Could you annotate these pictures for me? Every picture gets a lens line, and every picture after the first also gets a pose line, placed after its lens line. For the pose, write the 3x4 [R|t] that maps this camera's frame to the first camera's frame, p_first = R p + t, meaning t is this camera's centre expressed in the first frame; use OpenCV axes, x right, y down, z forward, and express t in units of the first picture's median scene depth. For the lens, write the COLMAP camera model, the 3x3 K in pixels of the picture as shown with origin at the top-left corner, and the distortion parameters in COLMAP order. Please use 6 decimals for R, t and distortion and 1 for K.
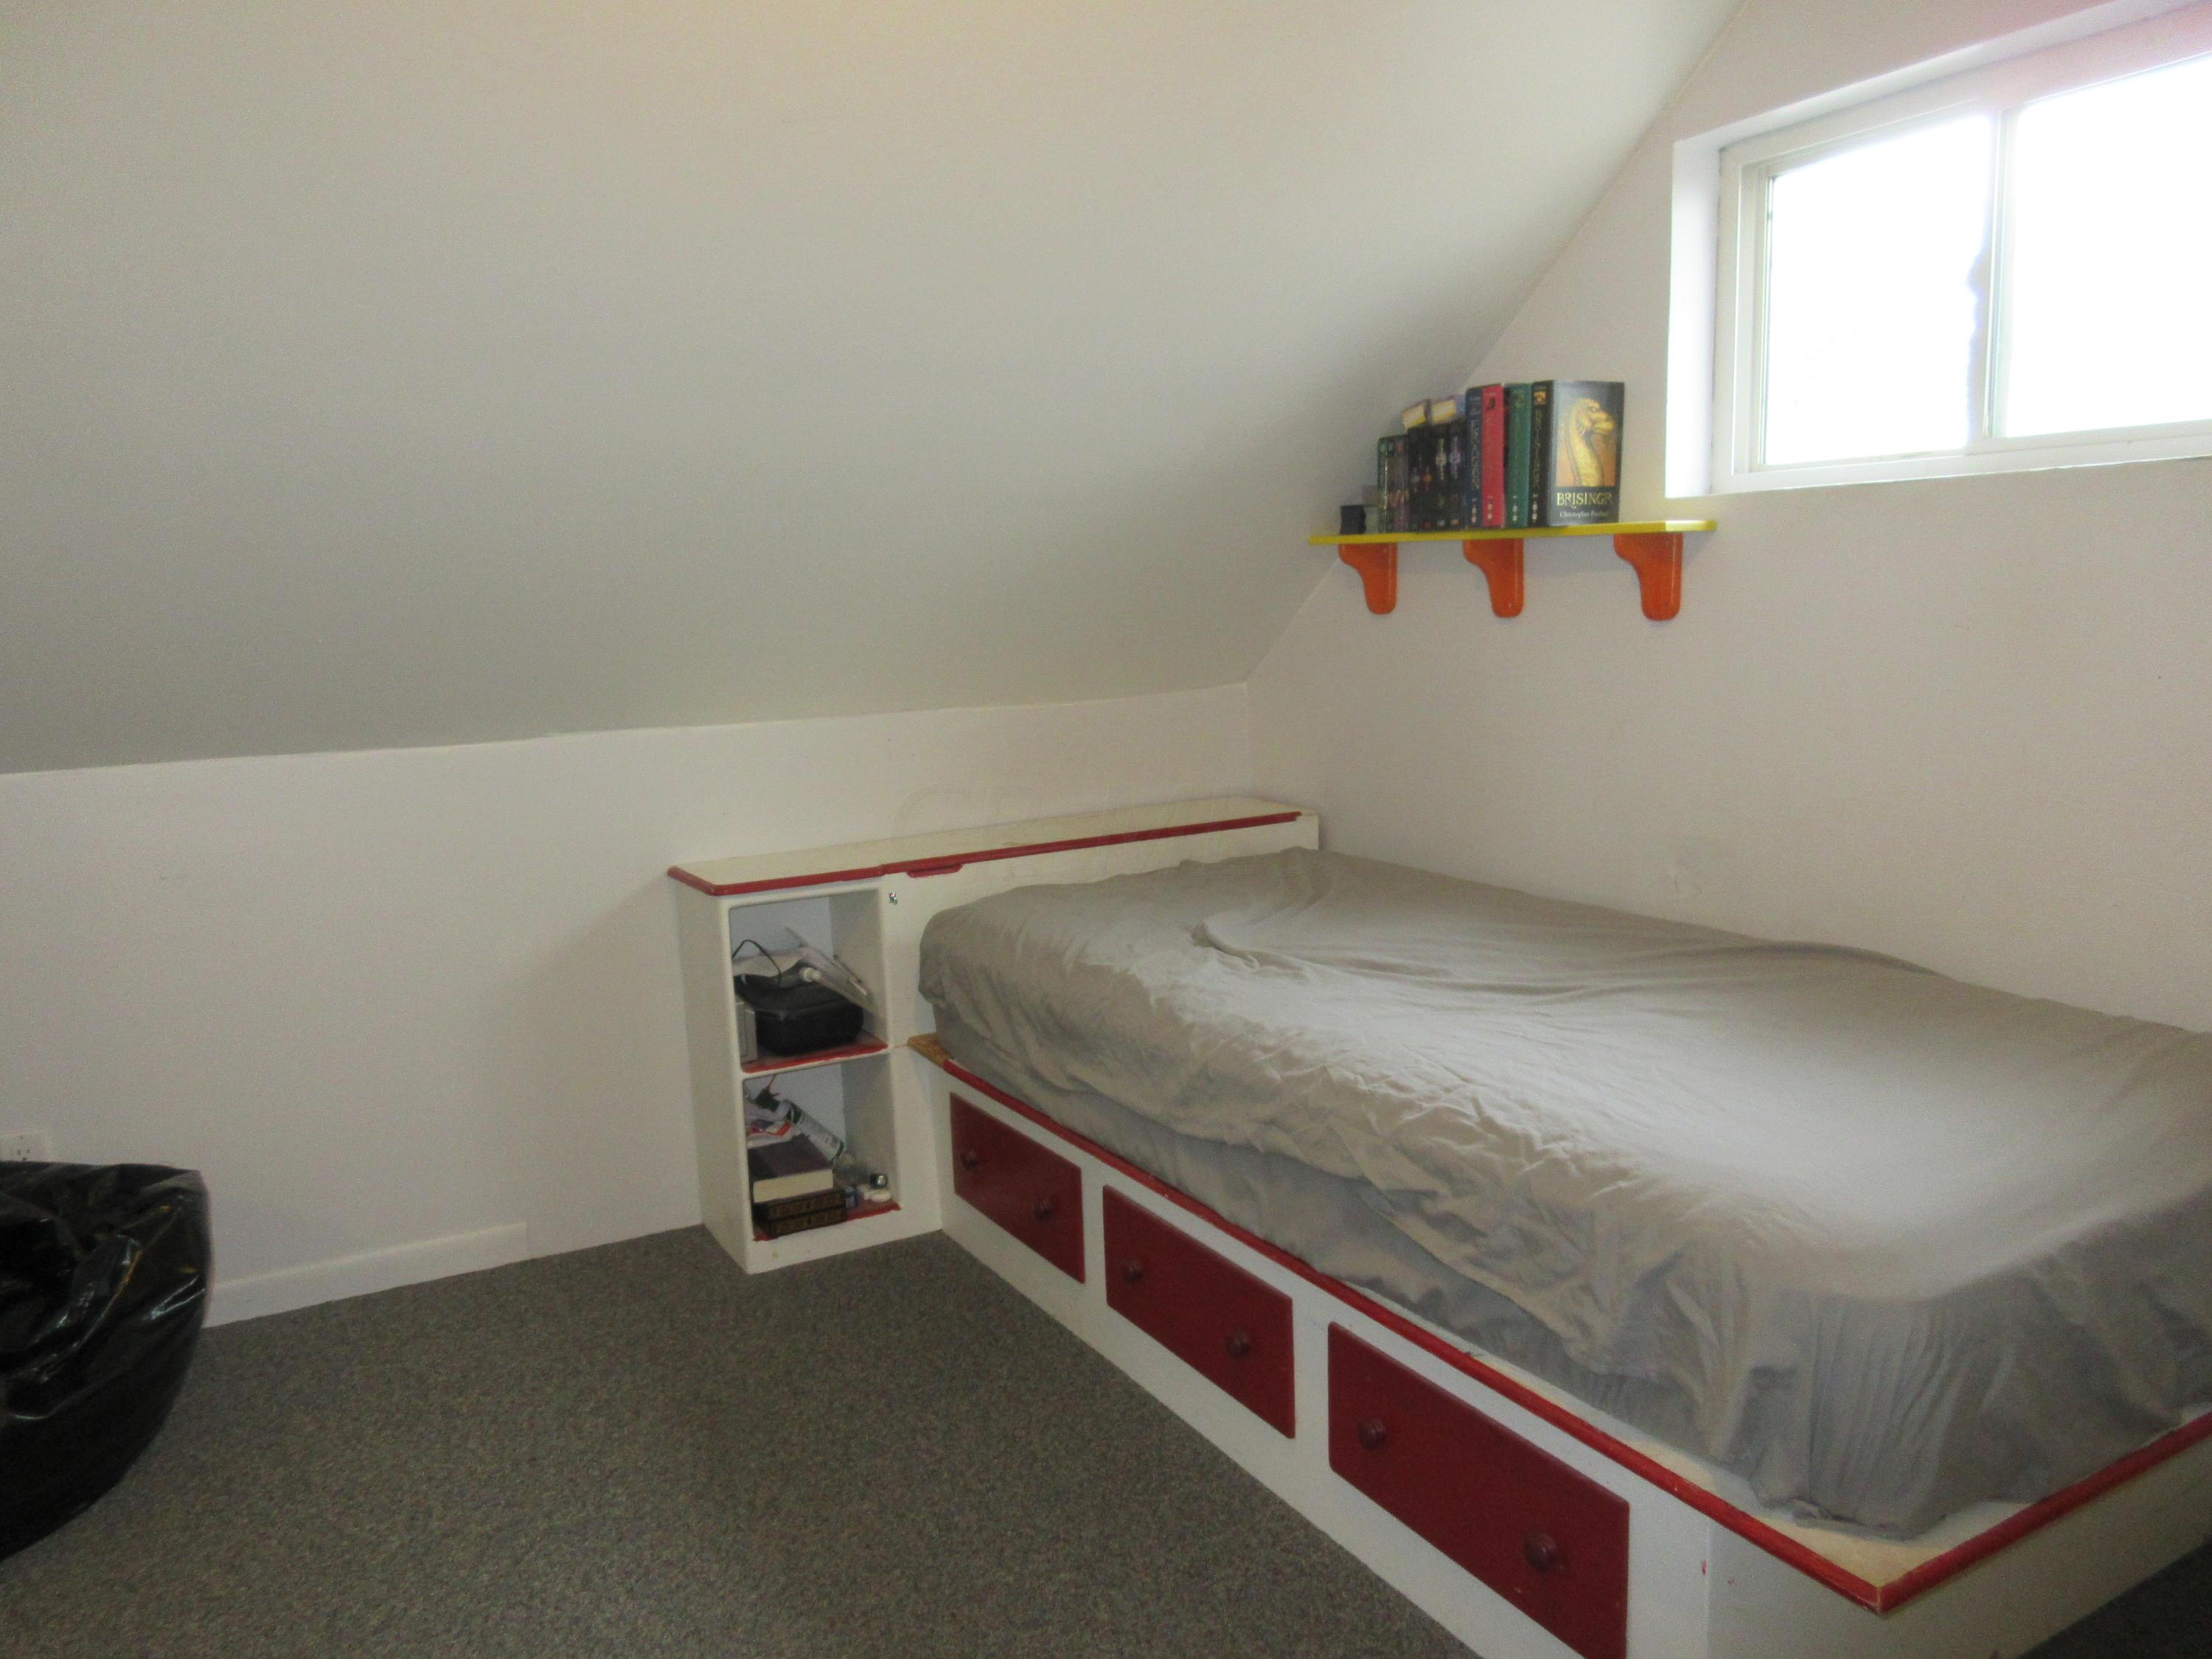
lens RADIAL K [[1629.4, 0, 1106.0], [0, 1629.4, 829.5], [0, 0, 1]] dist [0.000555, -0.002372]
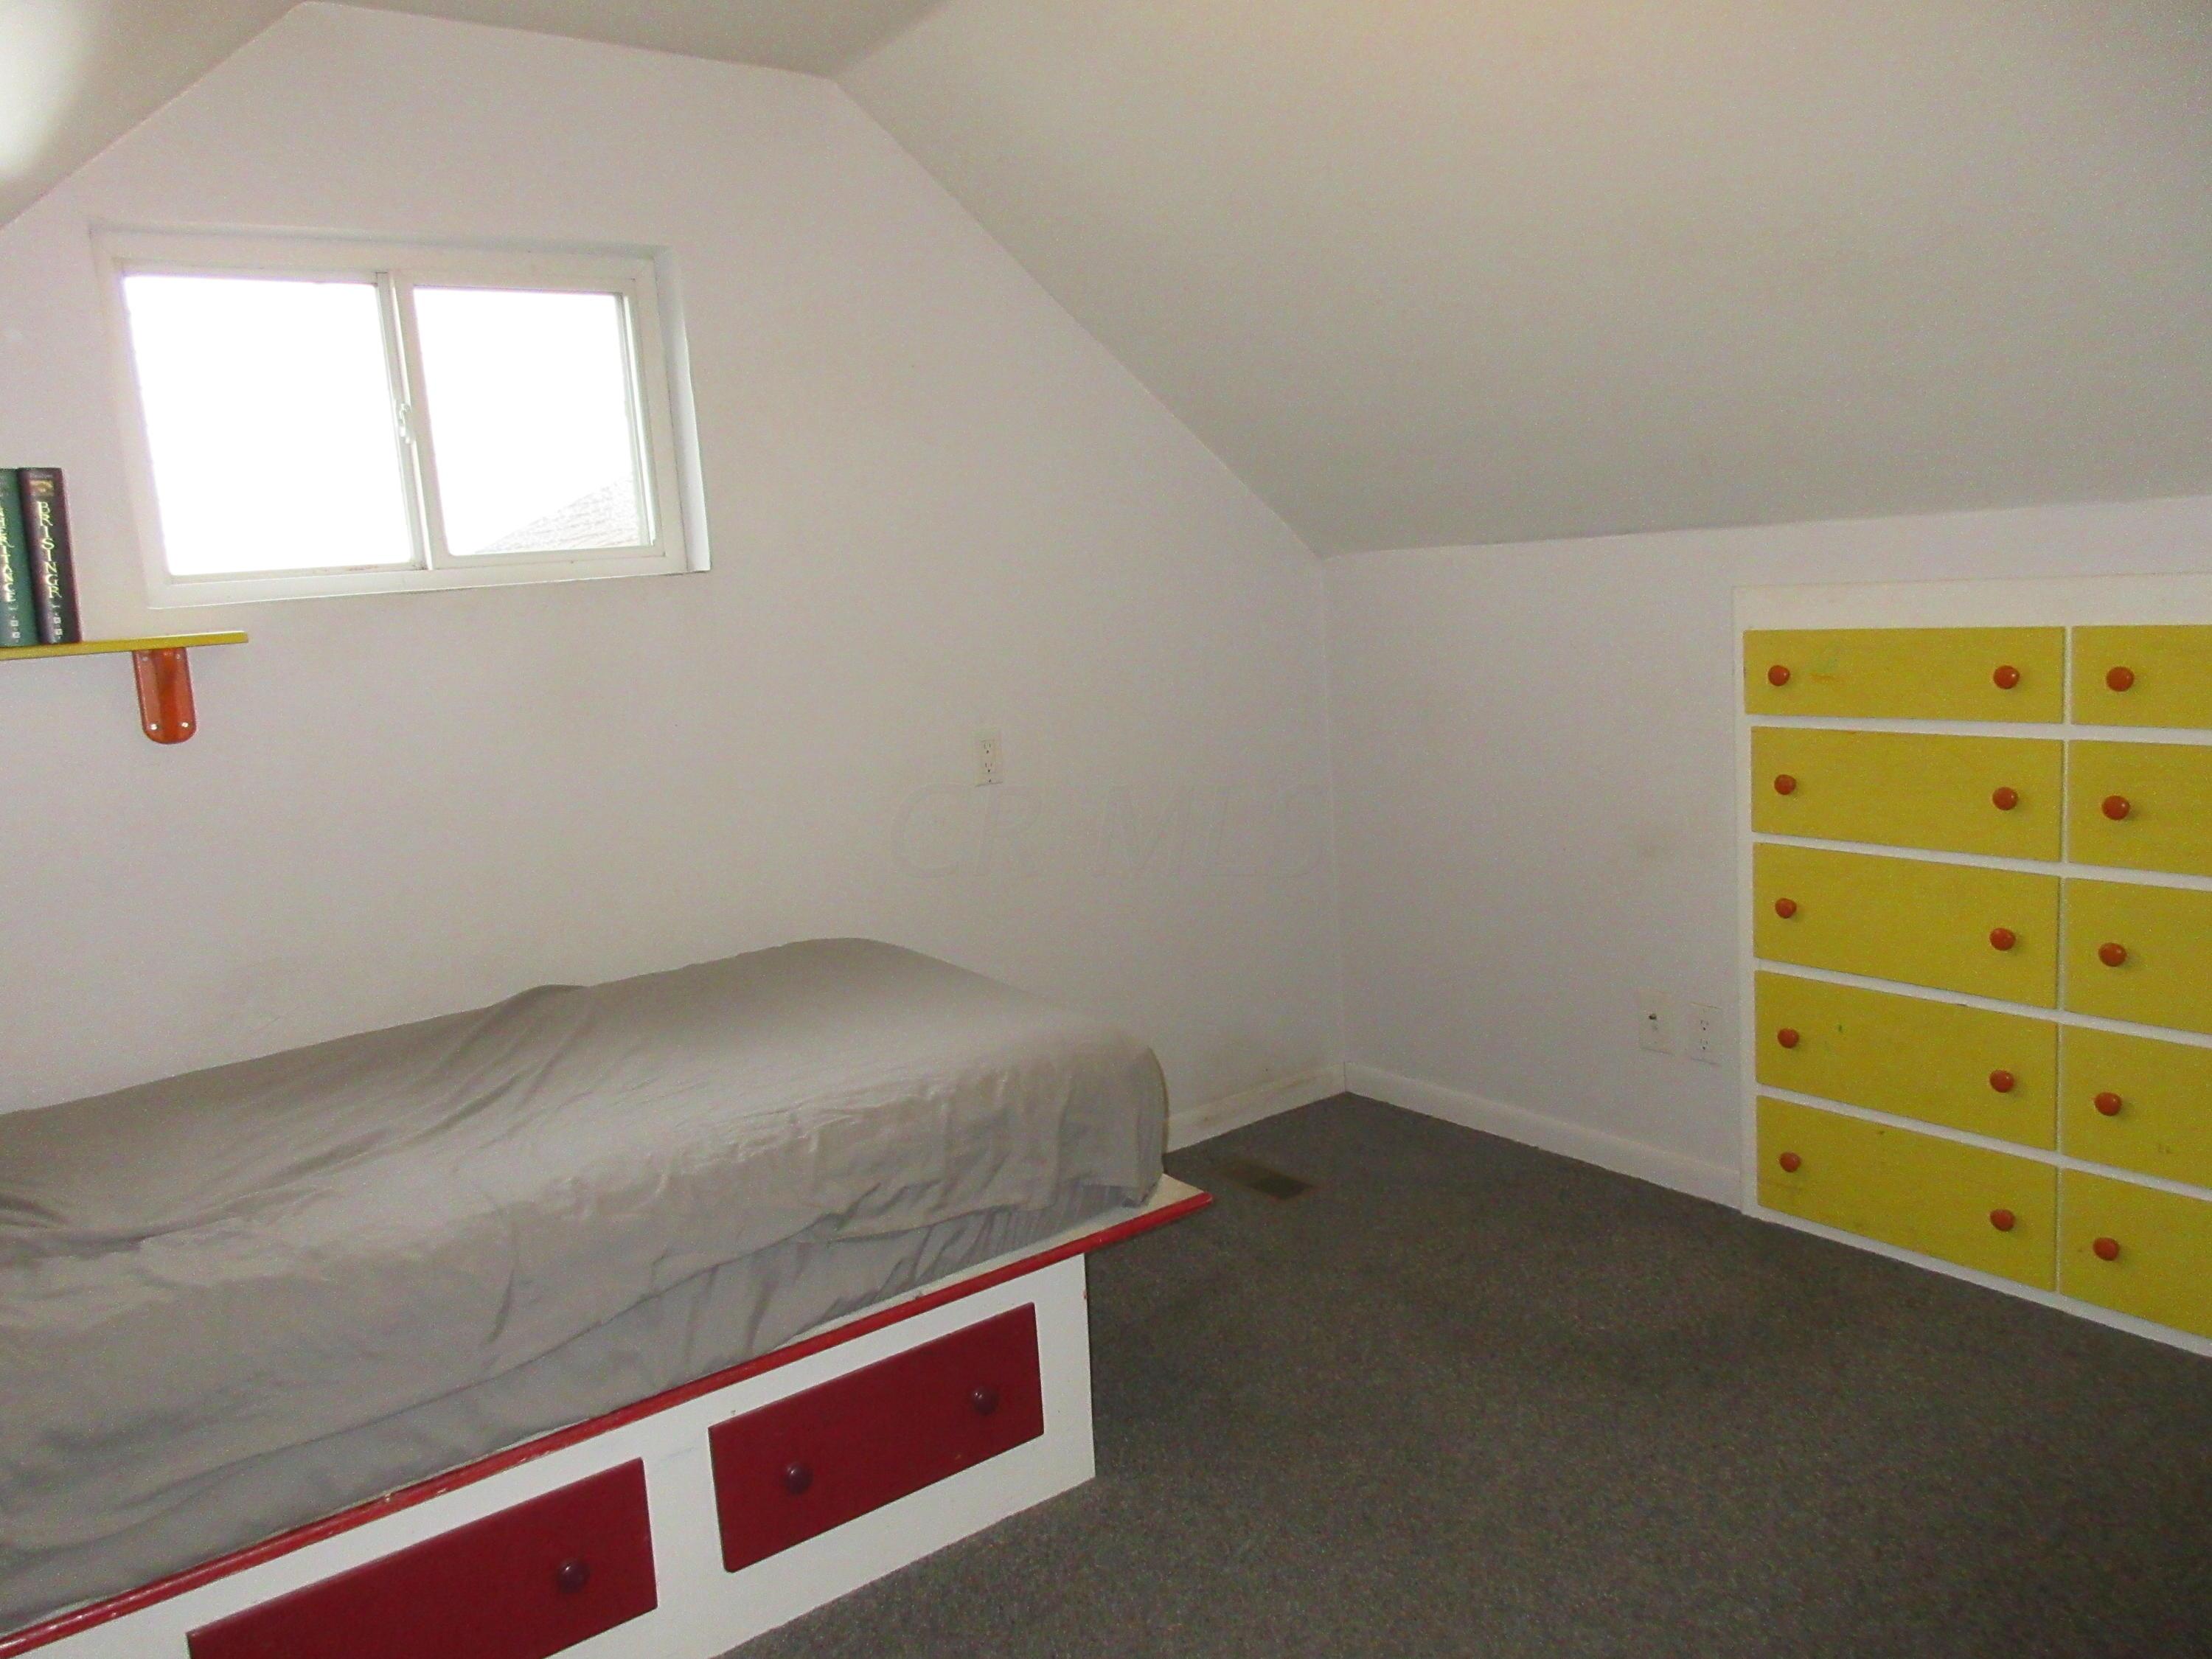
lens RADIAL K [[1629.4, 0, 1106.0], [0, 1629.4, 829.5], [0, 0, 1]] dist [0.000555, -0.002372]
pose [[-0.108488, -0.133867, 0.985043, -0.727739], [0.219524, 0.963203, 0.155076, -0.129283], [-0.969556, 0.233064, -0.075109, 0.688156]]
